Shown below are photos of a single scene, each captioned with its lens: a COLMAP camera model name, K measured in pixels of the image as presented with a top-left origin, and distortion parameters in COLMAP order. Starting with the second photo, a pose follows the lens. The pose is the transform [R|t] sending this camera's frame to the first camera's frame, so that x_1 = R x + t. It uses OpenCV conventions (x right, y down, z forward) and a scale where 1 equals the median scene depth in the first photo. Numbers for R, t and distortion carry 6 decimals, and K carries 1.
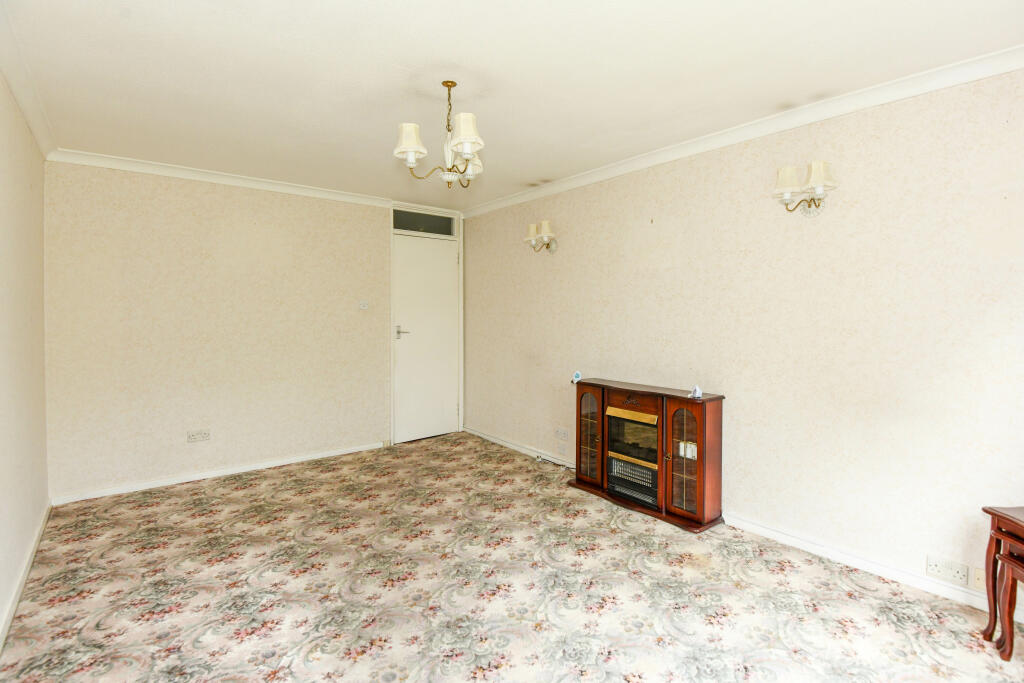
lens RADIAL K [[472.1, 0, 512.6], [0, 472.1, 330.2], [0, 0, 1]] dist [0.023601, -0.020042]
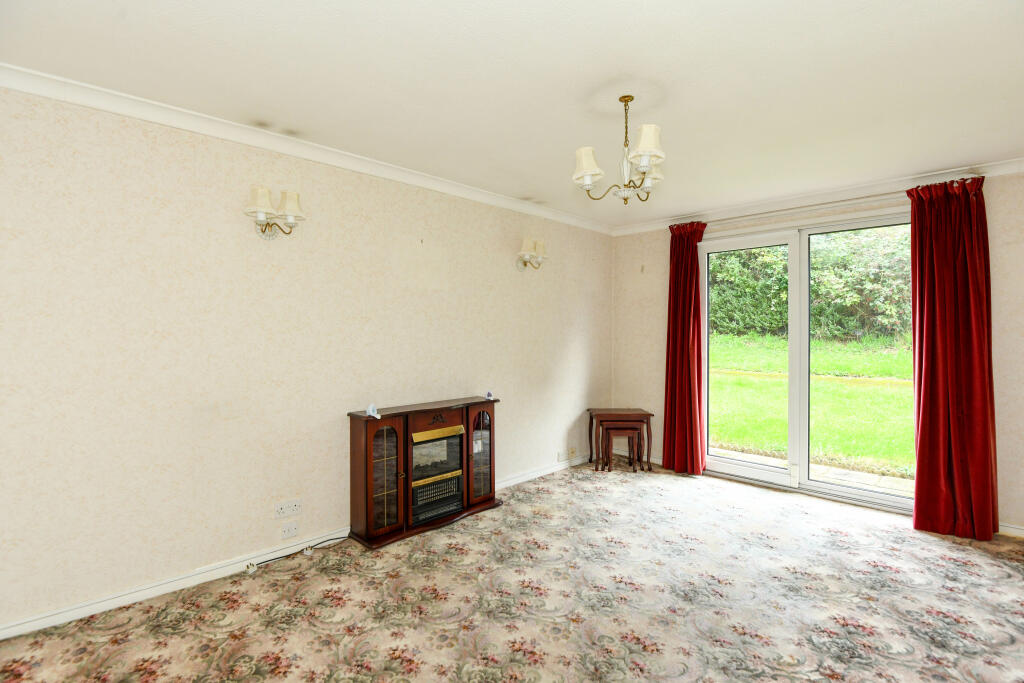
lens RADIAL K [[482.3, 0, 512.0], [0, 482.3, 341.5], [0, 0, 1]] dist [0.001582, -0.008961]
pose [[-0.089128, -0.019396, 0.995831, -1.118773], [0.033021, 0.999203, 0.022417, -0.046686], [-0.995473, 0.034881, -0.088417, 1.341087]]
